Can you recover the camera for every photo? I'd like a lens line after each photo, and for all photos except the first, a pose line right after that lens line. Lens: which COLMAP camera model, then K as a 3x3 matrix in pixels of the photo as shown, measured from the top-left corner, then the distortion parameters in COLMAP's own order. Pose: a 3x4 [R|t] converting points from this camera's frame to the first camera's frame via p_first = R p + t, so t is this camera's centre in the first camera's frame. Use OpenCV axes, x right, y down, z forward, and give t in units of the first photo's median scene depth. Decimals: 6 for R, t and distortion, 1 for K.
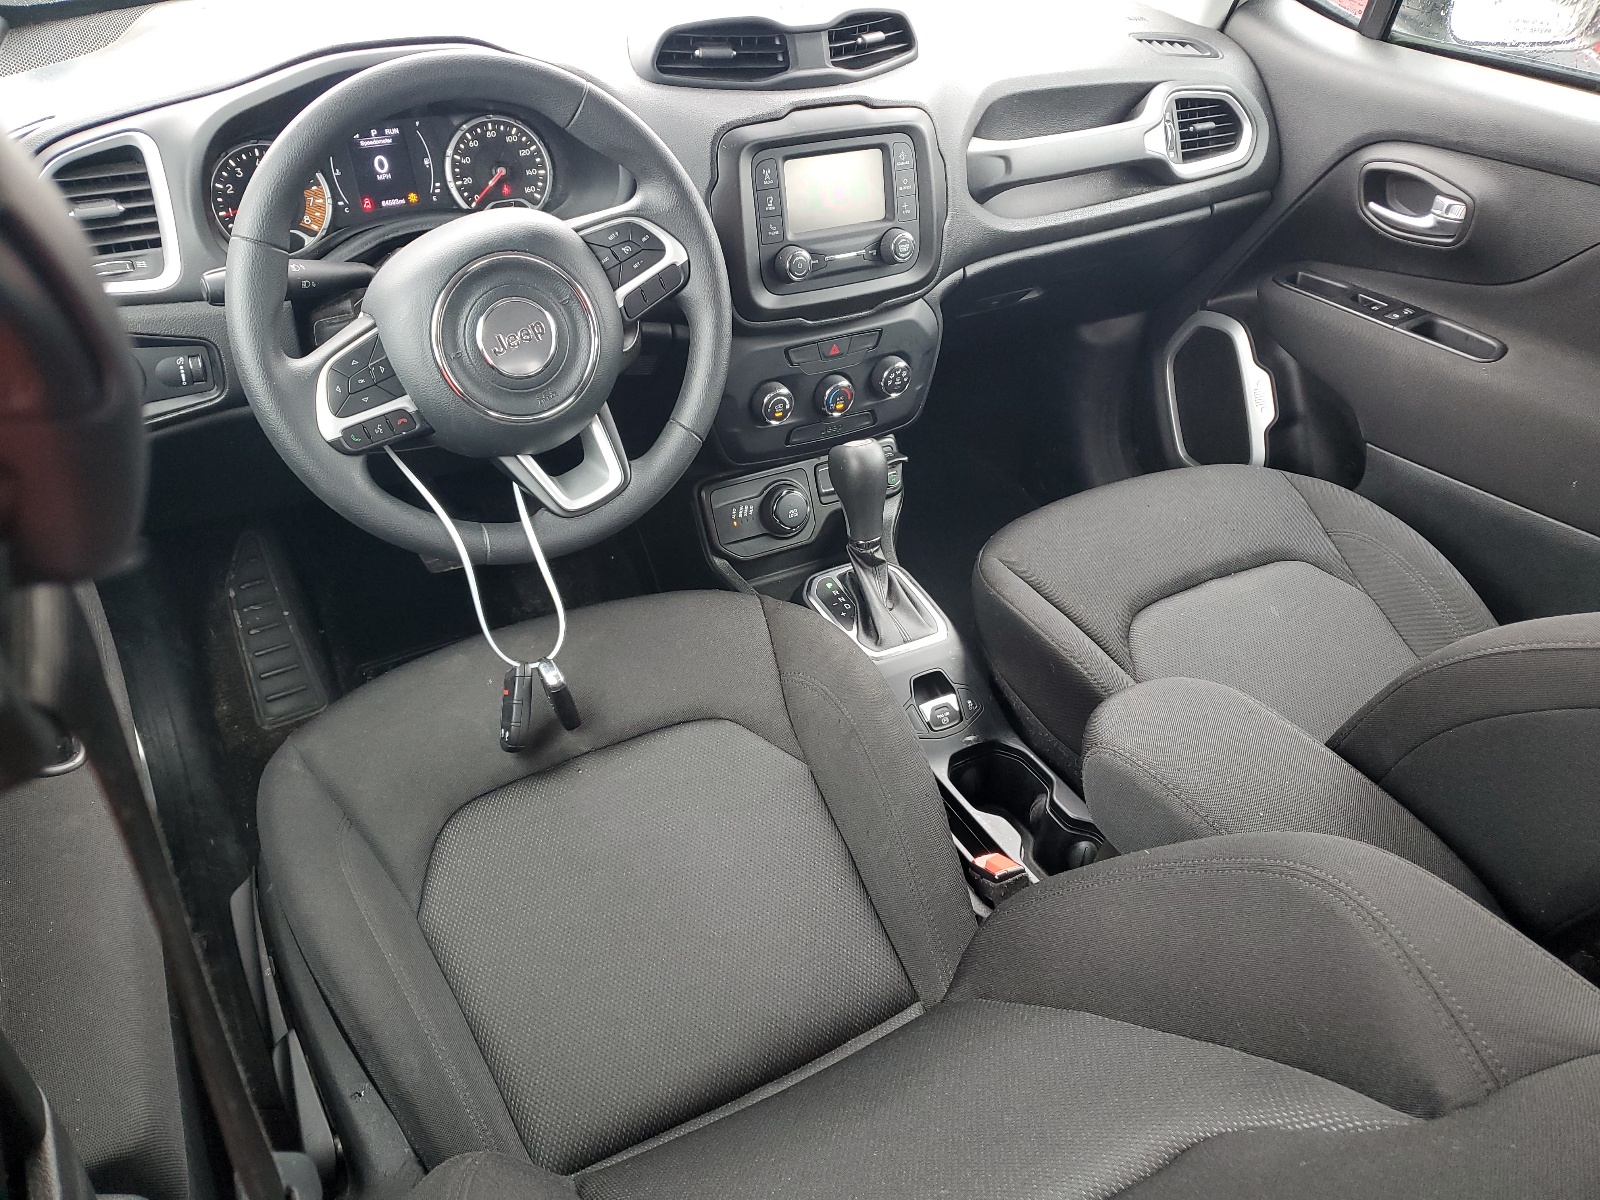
lens RADIAL K [[1240.0, 0, 794.2], [0, 1240.0, 600.7], [0, 0, 1]] dist [-0.005590, 0.010918]
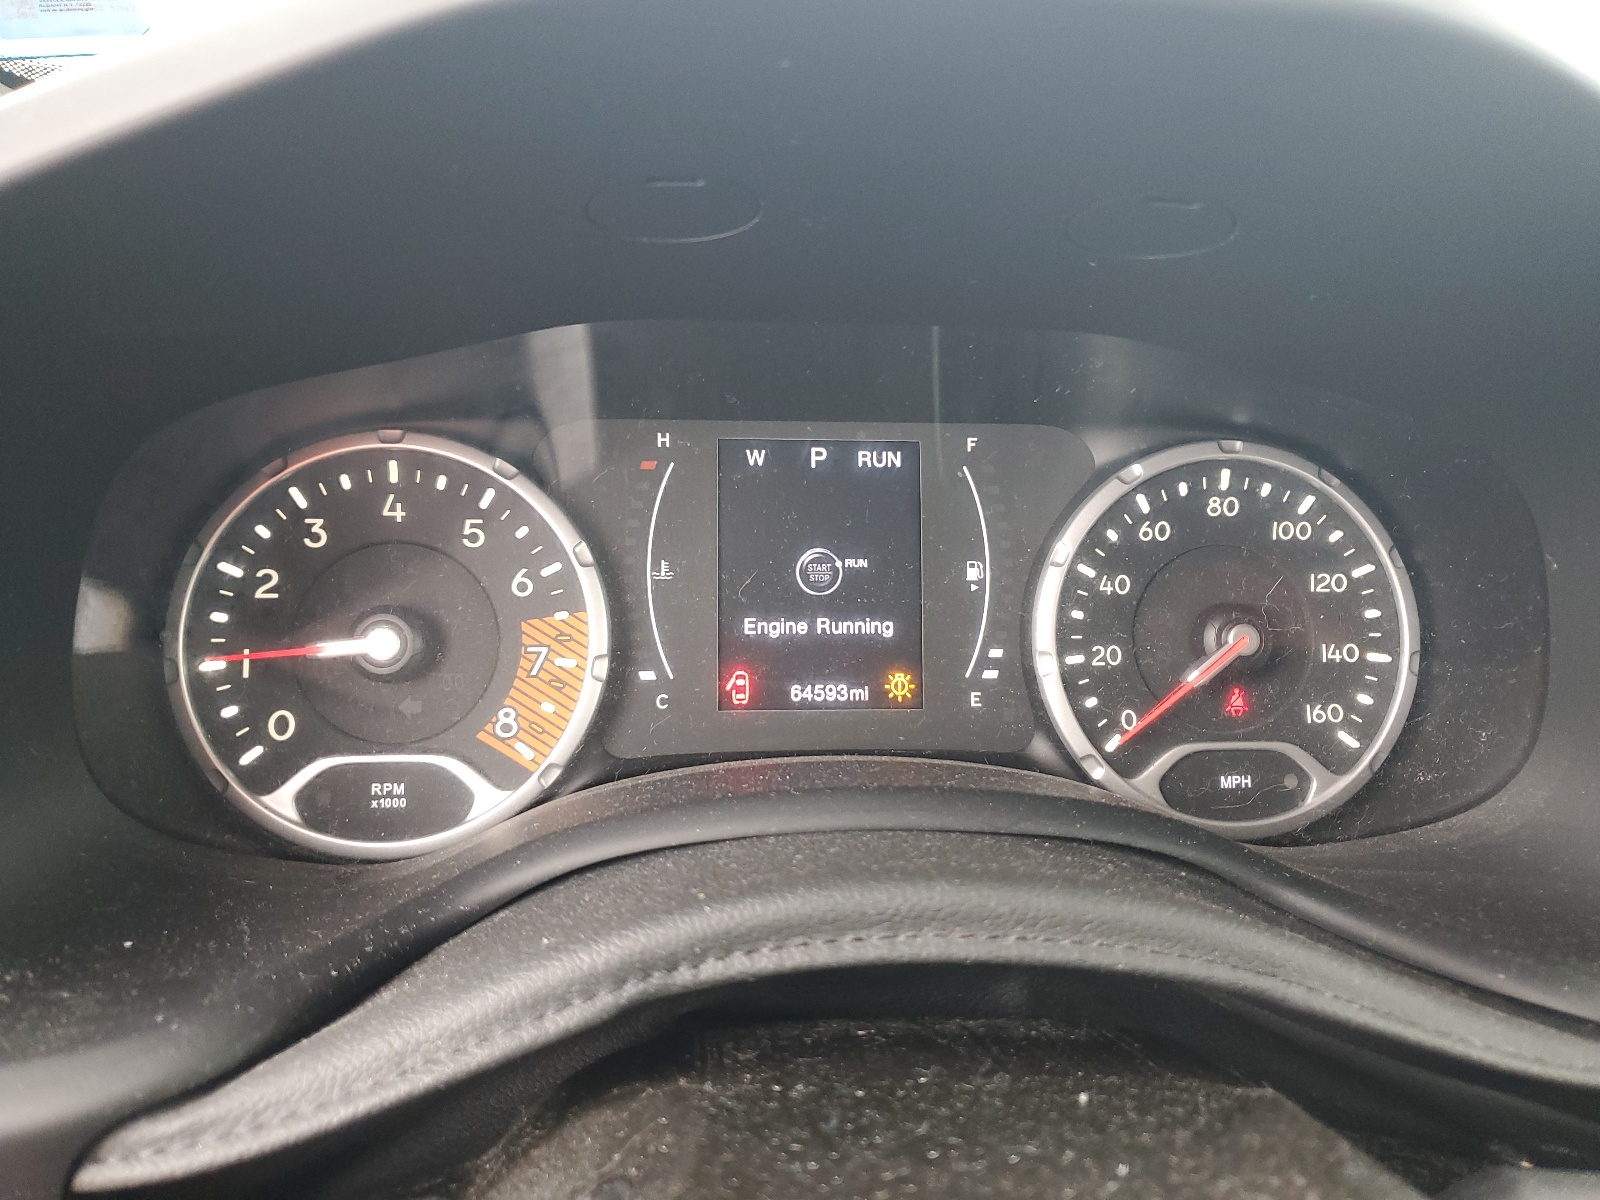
lens RADIAL K [[1240.0, 0, 800.9], [0, 1240.0, 597.3], [0, 0, 1]] dist [-0.005590, 0.010918]
pose [[0.919405, 0.133401, -0.369998, -0.227429], [-0.237667, 0.937984, -0.252391, -0.267846], [0.313382, 0.319986, 0.894092, 0.736582]]
